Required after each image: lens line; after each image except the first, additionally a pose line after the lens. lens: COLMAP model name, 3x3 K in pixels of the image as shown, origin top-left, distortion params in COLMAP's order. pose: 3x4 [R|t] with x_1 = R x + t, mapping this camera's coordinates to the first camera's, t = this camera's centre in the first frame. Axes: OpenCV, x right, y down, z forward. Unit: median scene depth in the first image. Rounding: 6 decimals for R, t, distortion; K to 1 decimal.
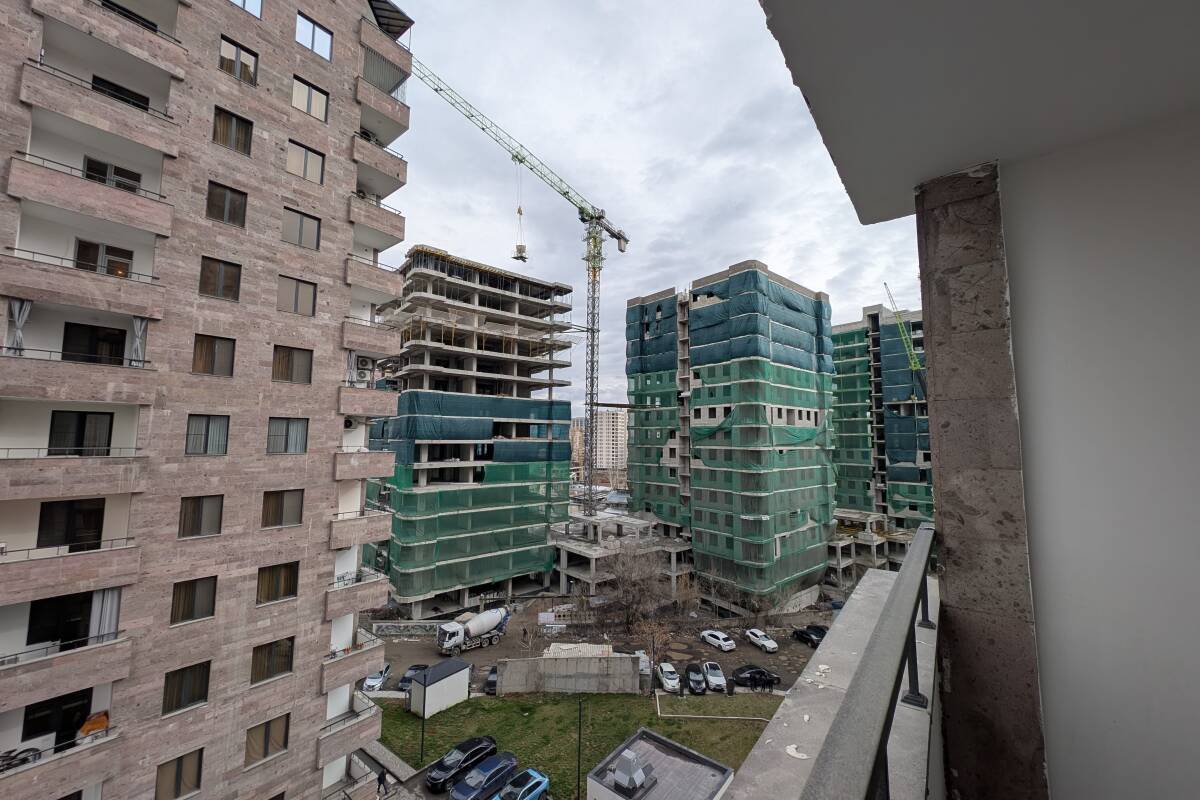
lens RADIAL K [[448.8, 0, 600.2], [0, 448.8, 399.4], [0, 0, 1]] dist [0.010076, -0.003968]
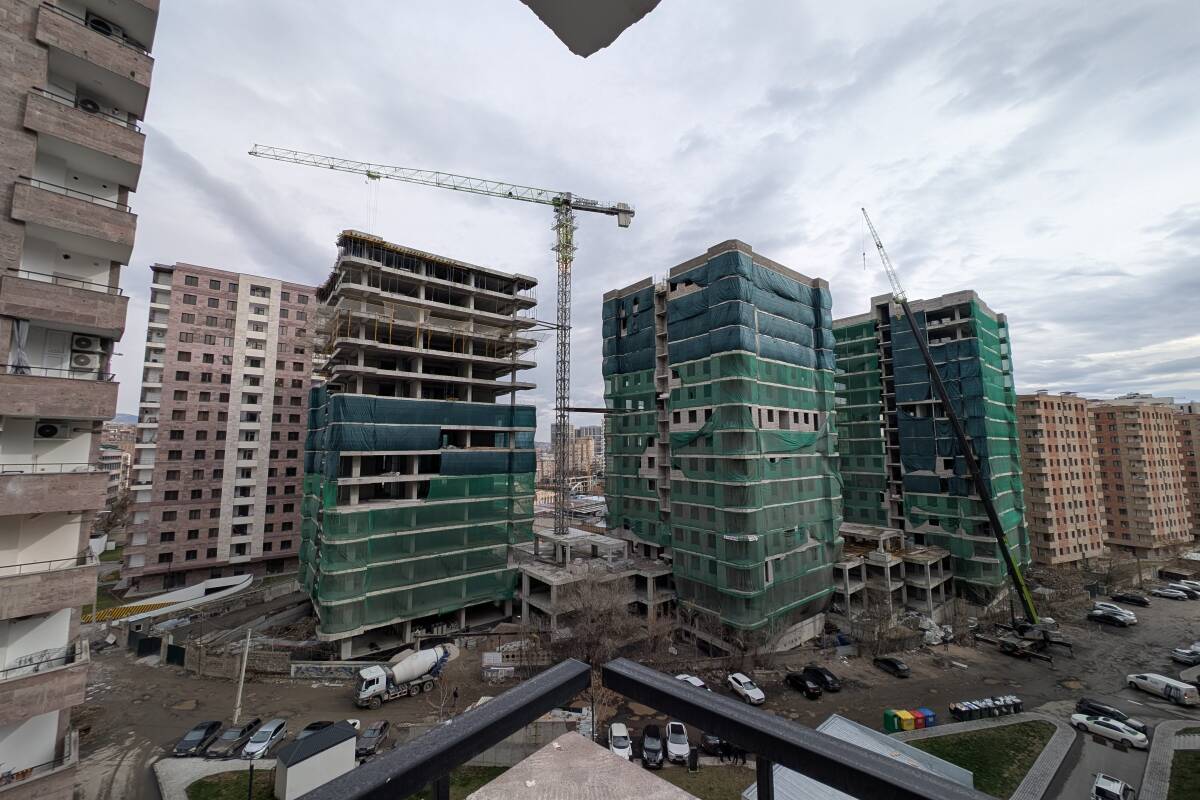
lens RADIAL K [[448.8, 0, 600.6], [0, 448.8, 399.5], [0, 0, 1]] dist [0.010076, -0.003968]
pose [[0.999200, -0.015193, -0.037004, 0.103850], [0.014507, 0.999719, -0.018733, 0.010744], [0.037278, 0.018181, 0.999140, 0.119115]]
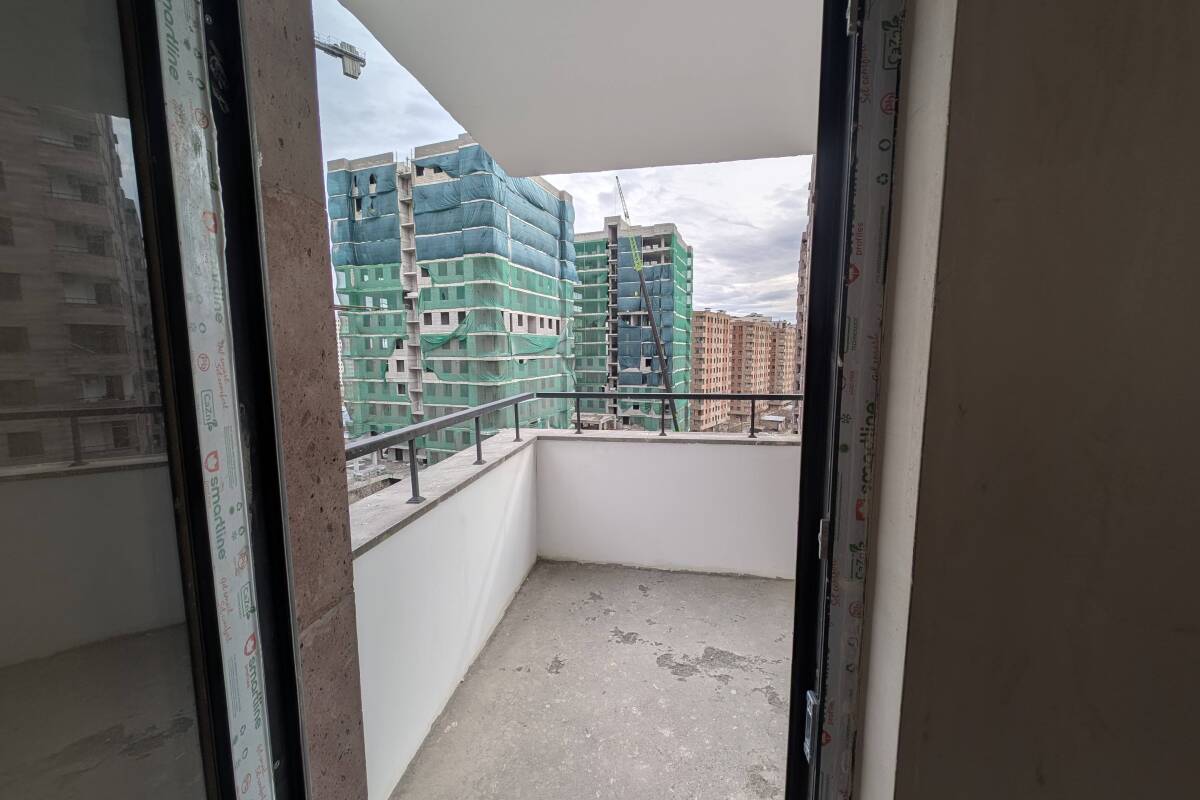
lens RADIAL K [[448.8, 0, 605.1], [0, 448.8, 401.0], [0, 0, 1]] dist [0.010076, -0.003968]
pose [[0.869226, -0.067077, 0.489844, 0.083729], [-0.032861, 0.980725, 0.192608, 0.009309], [-0.493322, -0.183517, 0.850268, 0.087097]]
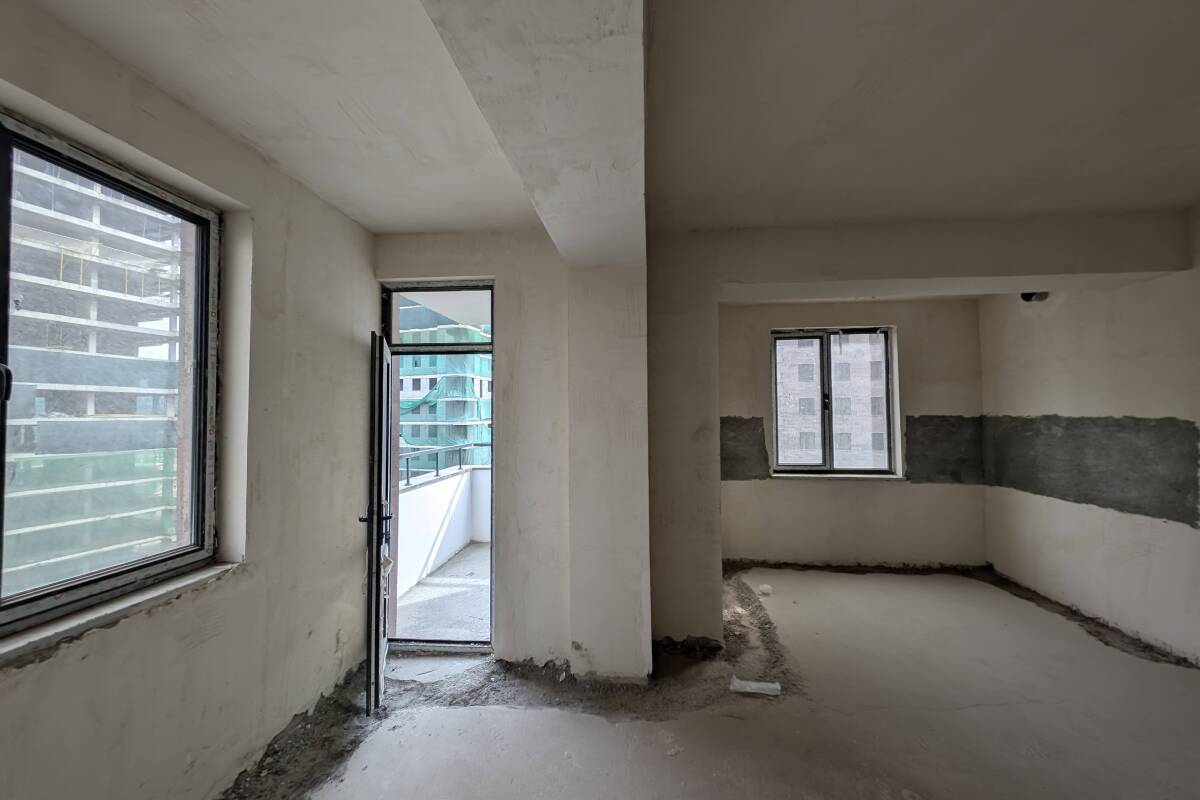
lens RADIAL K [[448.8, 0, 600.5], [0, 448.8, 400.4], [0, 0, 1]] dist [0.010076, -0.003968]
pose [[0.841954, 0.004844, 0.539528, 0.076478], [-0.036445, 0.998186, 0.047911, 0.005506], [-0.538317, -0.060002, 0.840604, 0.053158]]
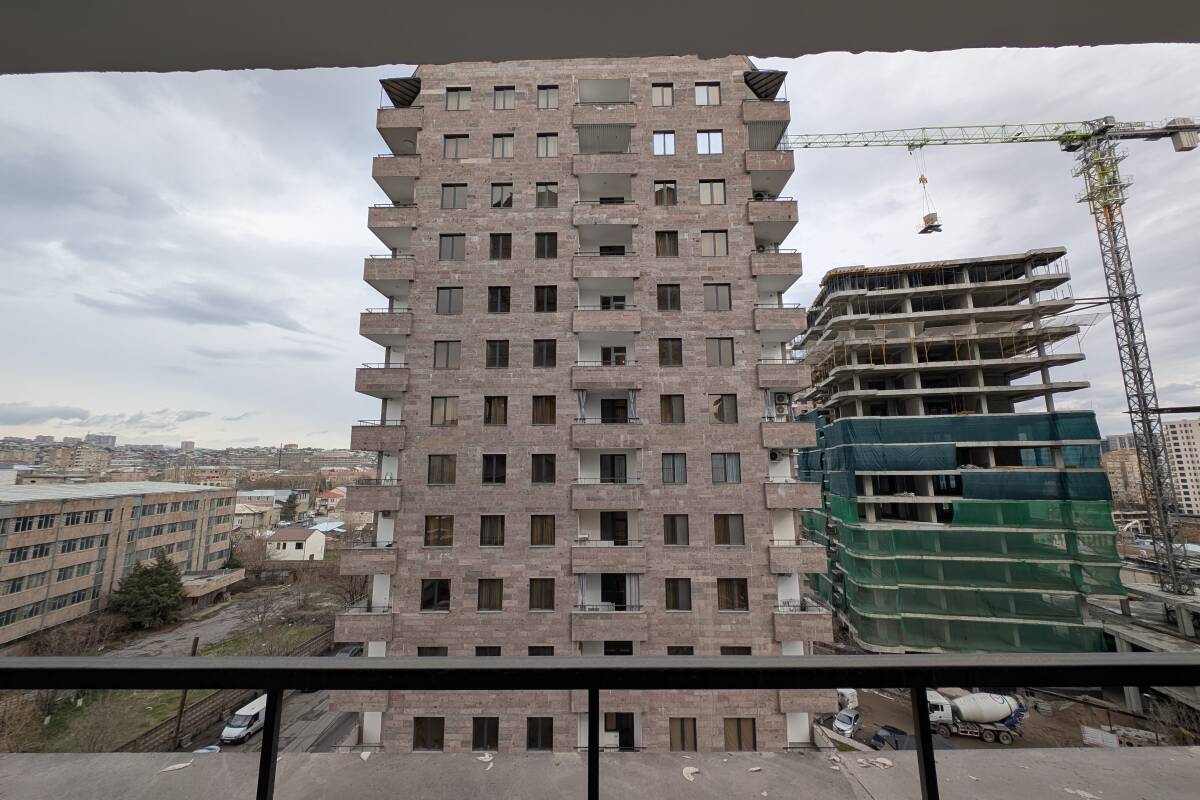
lens RADIAL K [[448.8, 0, 600.8], [0, 448.8, 399.9], [0, 0, 1]] dist [0.010076, -0.003968]
pose [[0.608340, -0.133768, -0.782322, 0.017198], [0.080797, 0.991011, -0.106623, 0.000449], [0.789553, 0.001654, 0.613680, 0.002938]]
